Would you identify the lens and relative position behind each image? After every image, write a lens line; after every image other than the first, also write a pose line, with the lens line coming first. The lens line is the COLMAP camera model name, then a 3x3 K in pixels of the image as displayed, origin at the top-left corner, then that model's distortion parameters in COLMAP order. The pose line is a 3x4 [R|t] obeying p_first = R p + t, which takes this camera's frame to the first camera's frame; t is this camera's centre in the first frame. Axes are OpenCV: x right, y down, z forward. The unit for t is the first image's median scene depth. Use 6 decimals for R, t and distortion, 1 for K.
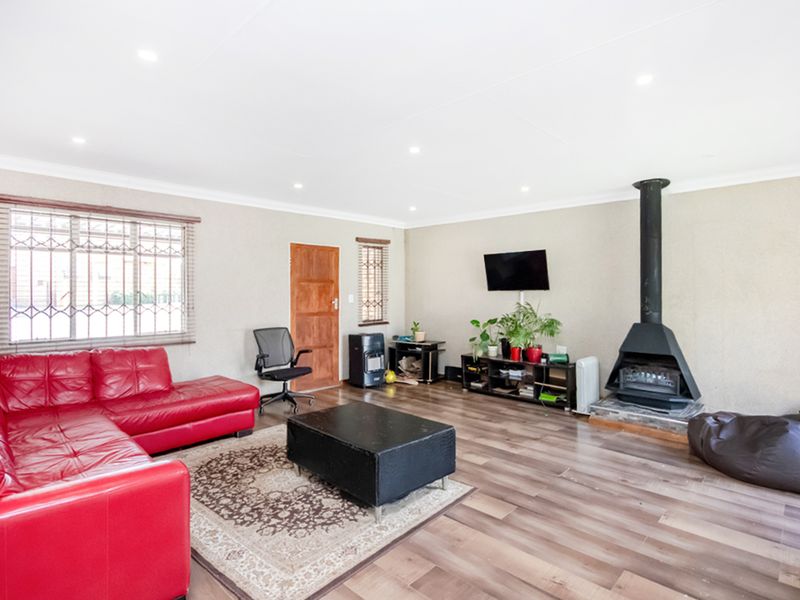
lens RADIAL K [[417.8, 0, 400.0], [0, 417.8, 294.9], [0, 0, 1]] dist [-0.002120, -0.000198]
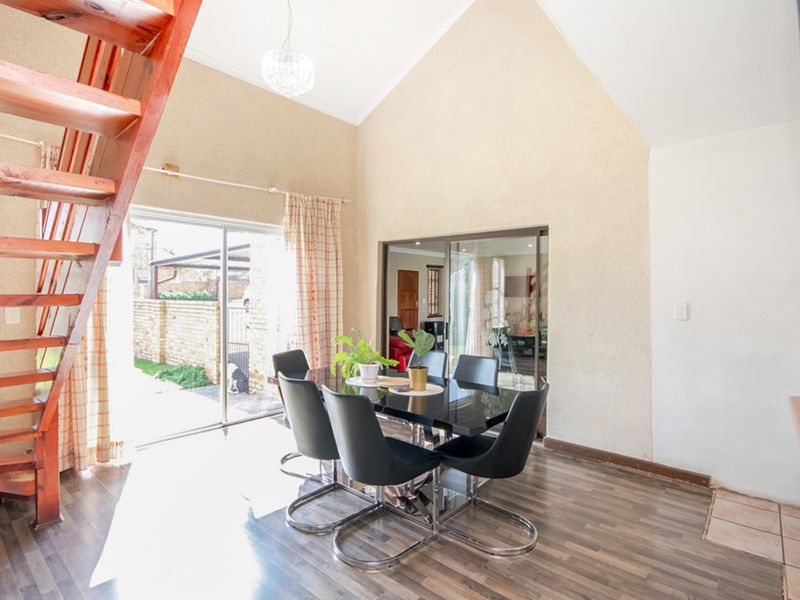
lens RADIAL K [[417.8, 0, 401.0], [0, 417.8, 300.5], [0, 0, 1]] dist [-0.002120, -0.000198]
pose [[0.998596, 0.003693, 0.052837, -0.302442], [-0.003750, 0.999992, 0.000987, 0.005315], [-0.052833, -0.001184, 0.998603, -0.691260]]
